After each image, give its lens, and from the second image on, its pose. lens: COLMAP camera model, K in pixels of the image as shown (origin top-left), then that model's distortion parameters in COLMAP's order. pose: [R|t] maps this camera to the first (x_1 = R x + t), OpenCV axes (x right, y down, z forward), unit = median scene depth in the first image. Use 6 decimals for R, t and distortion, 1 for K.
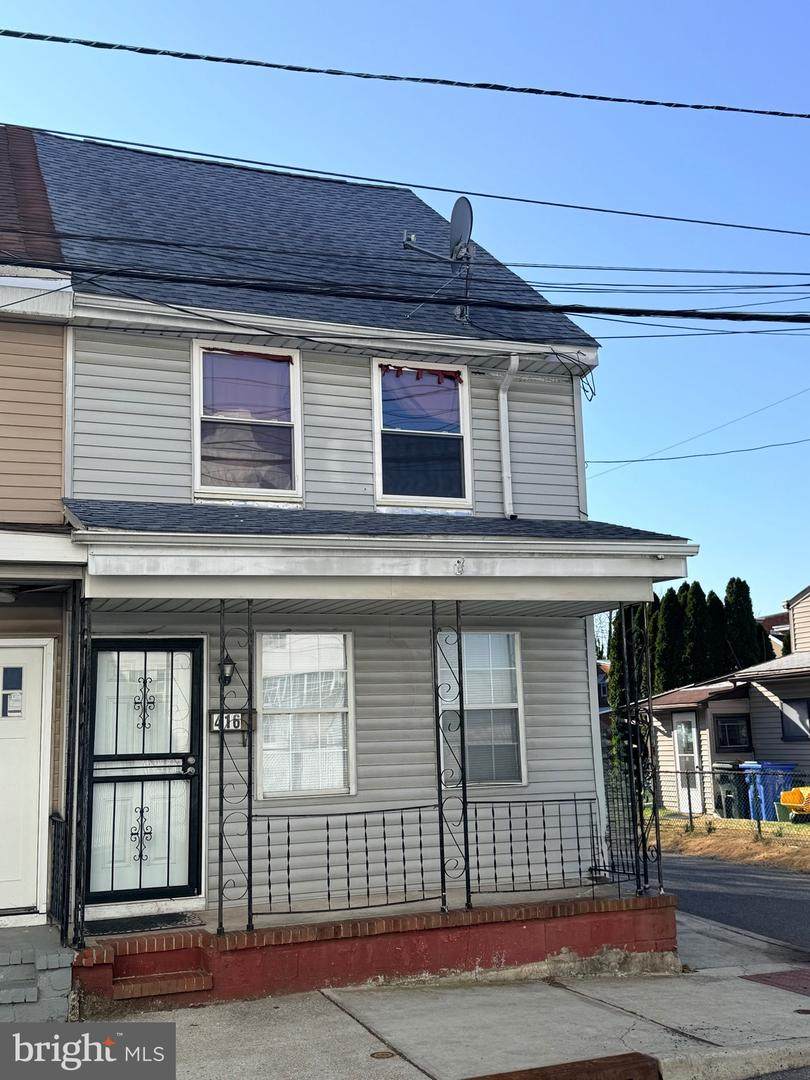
lens RADIAL K [[1221.1, 0, 402.9], [0, 1221.1, 537.8], [0, 0, 1]] dist [0.128705, 0.000000]
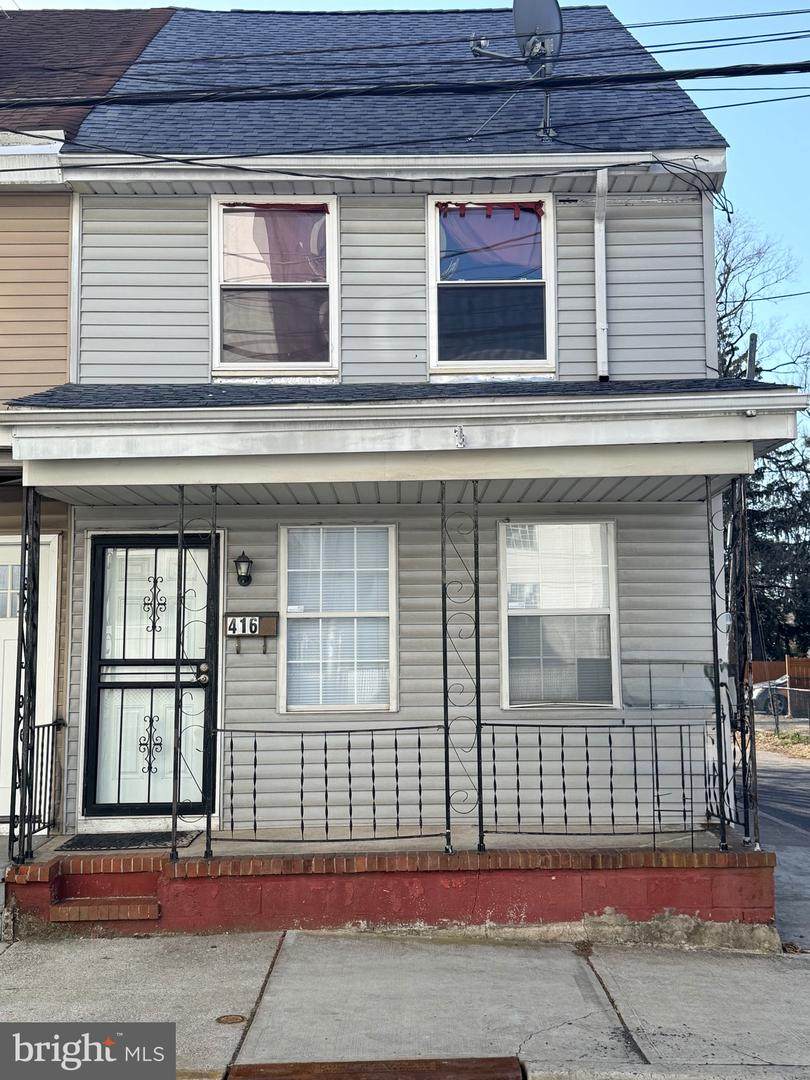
lens RADIAL K [[1221.1, 0, 405.3], [0, 1221.1, 542.8], [0, 0, 1]] dist [0.128705, 0.000000]
pose [[0.932500, -0.017565, -0.360743, 0.290259], [0.042319, 0.997250, 0.060834, 0.040783], [0.358683, -0.071994, 0.930679, 0.220254]]
